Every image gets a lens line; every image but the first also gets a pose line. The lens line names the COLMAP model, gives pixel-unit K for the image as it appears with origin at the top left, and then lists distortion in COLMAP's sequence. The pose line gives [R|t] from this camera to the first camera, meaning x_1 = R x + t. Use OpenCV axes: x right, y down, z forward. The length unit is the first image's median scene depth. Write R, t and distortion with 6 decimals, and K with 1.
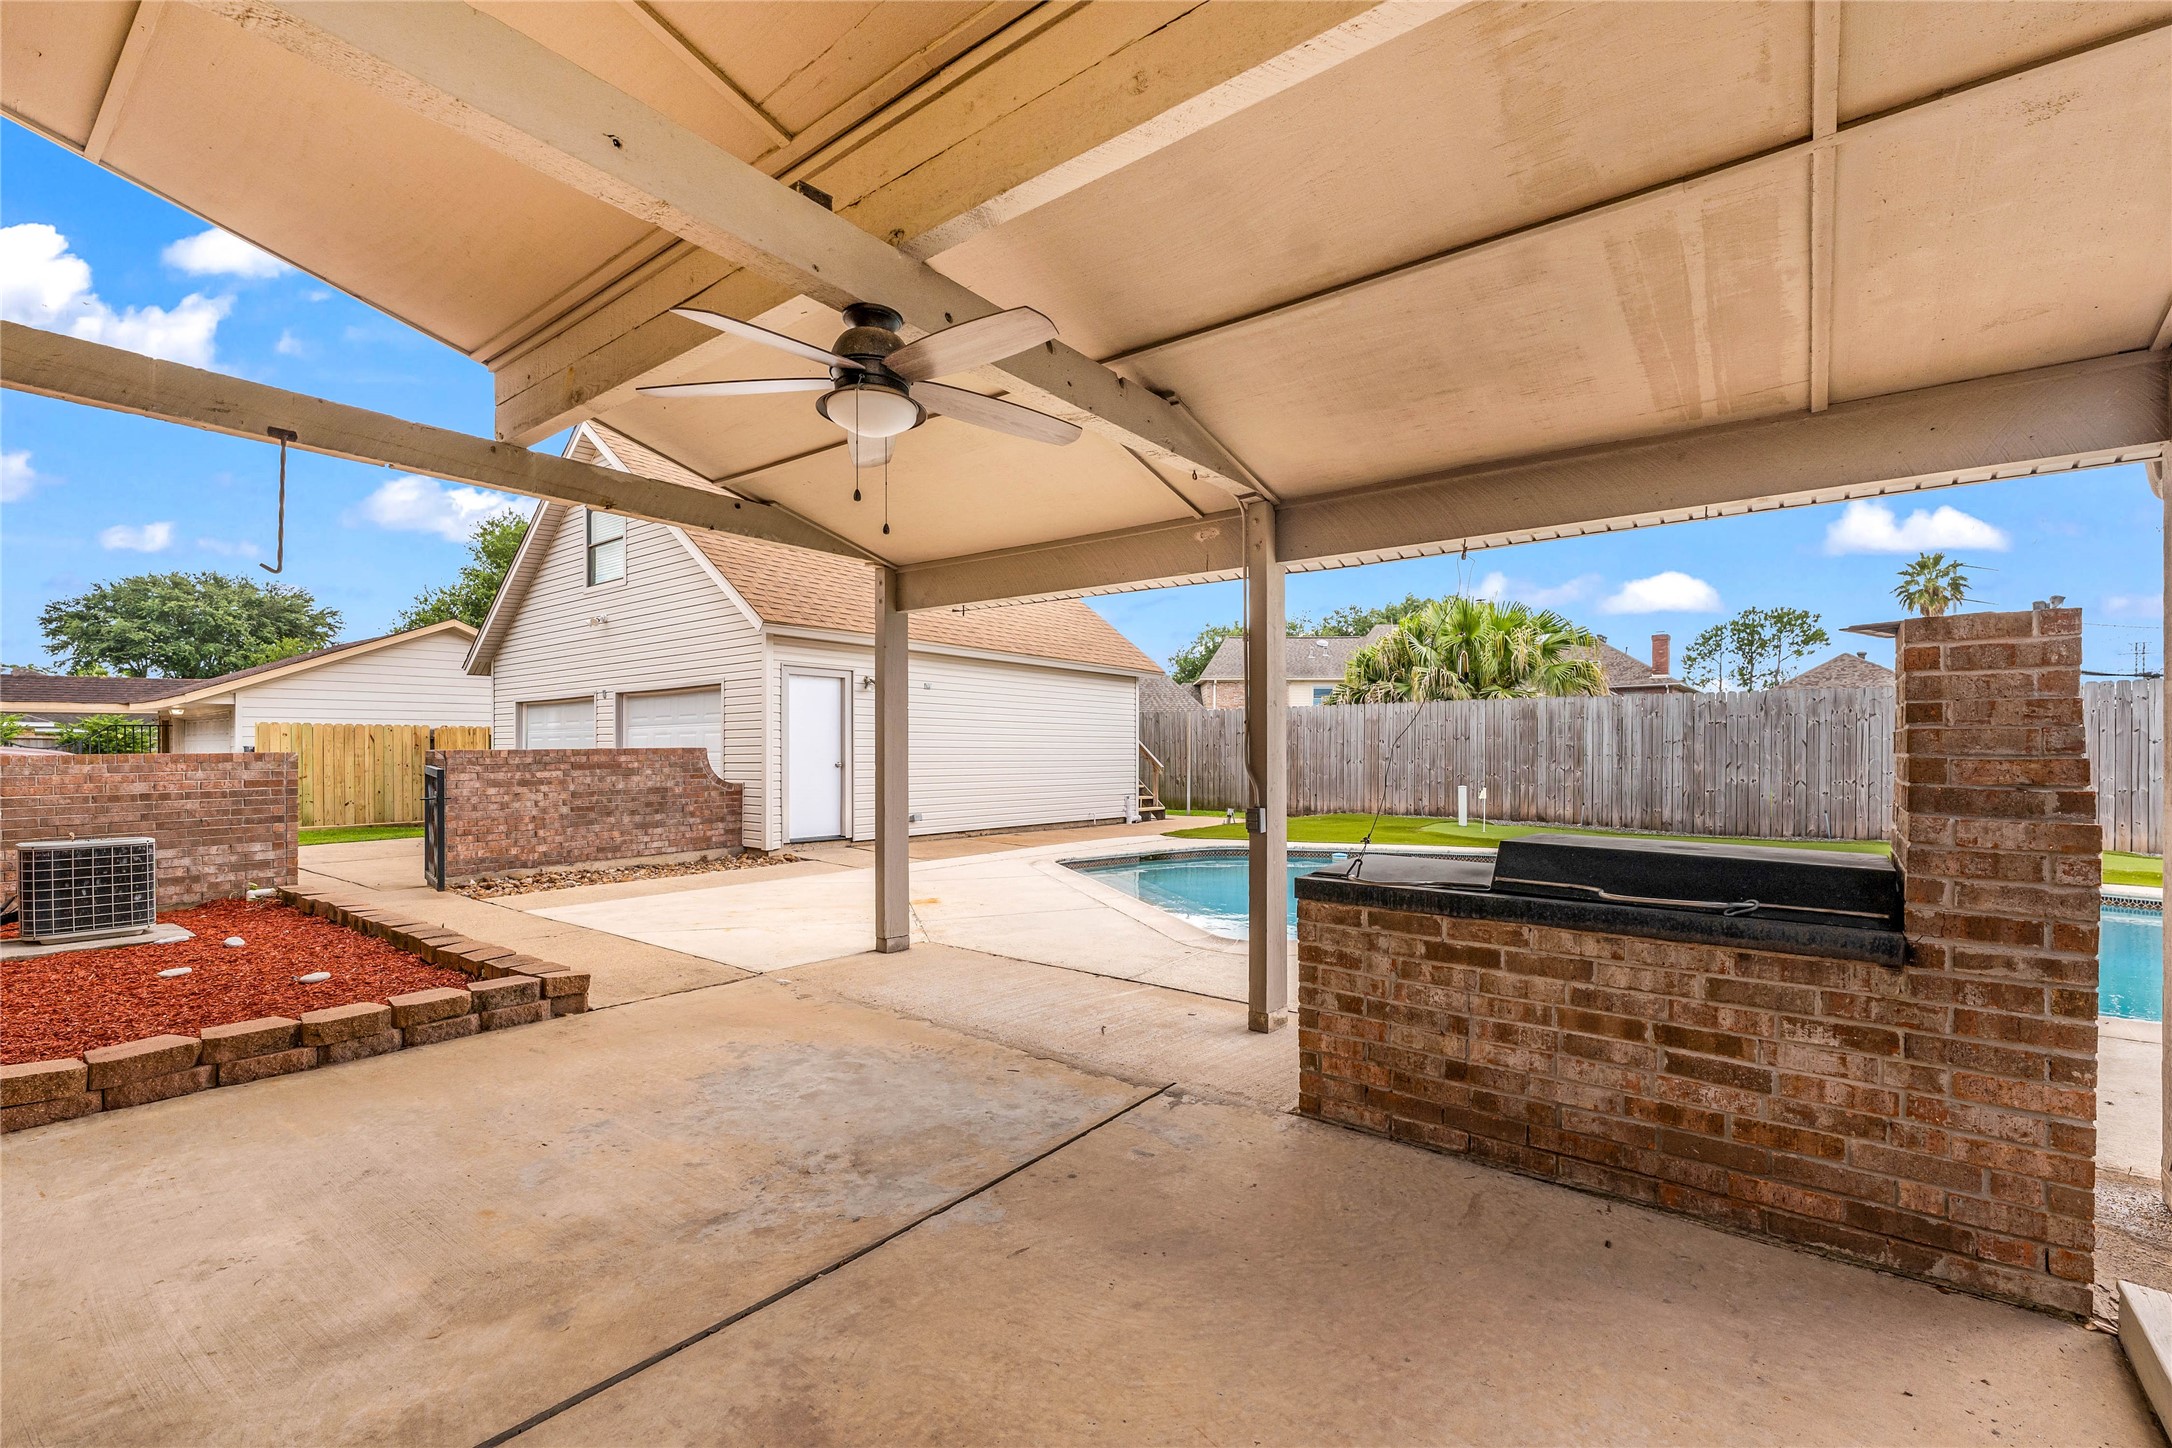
lens RADIAL K [[918.0, 0, 1082.9], [0, 918.0, 755.5], [0, 0, 1]] dist [0.004341, 0.000232]
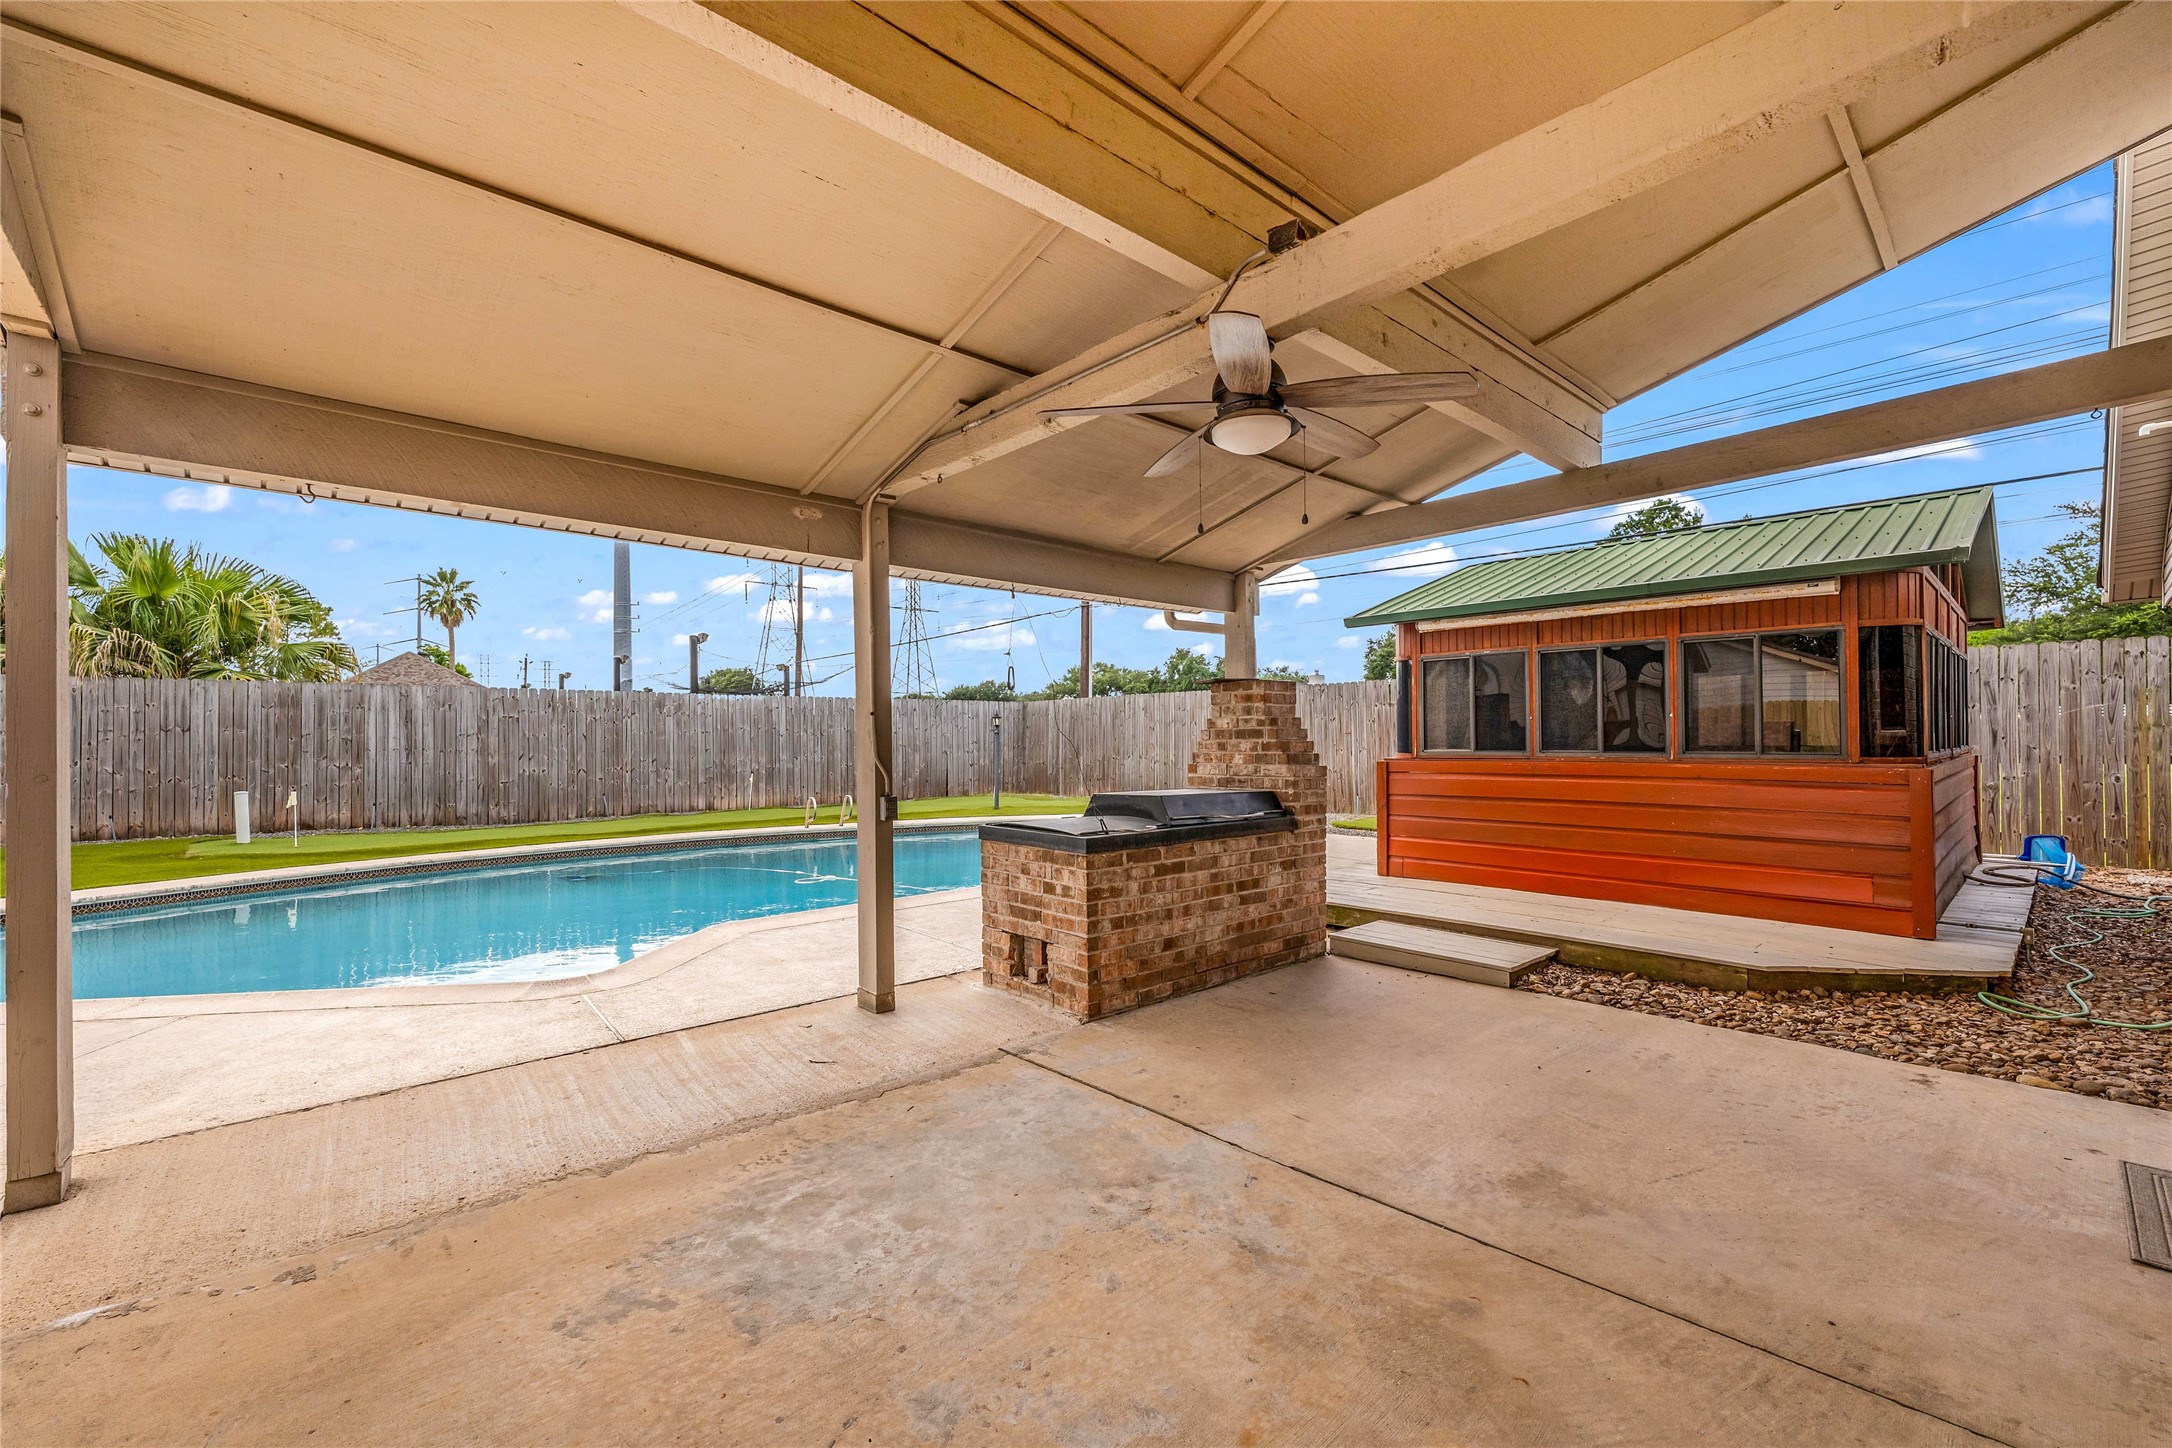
lens RADIAL K [[918.0, 0, 1083.8], [0, 918.0, 729.1], [0, 0, 1]] dist [0.004341, 0.000232]
pose [[0.169838, 0.009127, 0.985430, -0.843529], [0.012906, 0.999851, -0.011485, -0.004275], [-0.985387, 0.014669, 0.169695, 0.634469]]
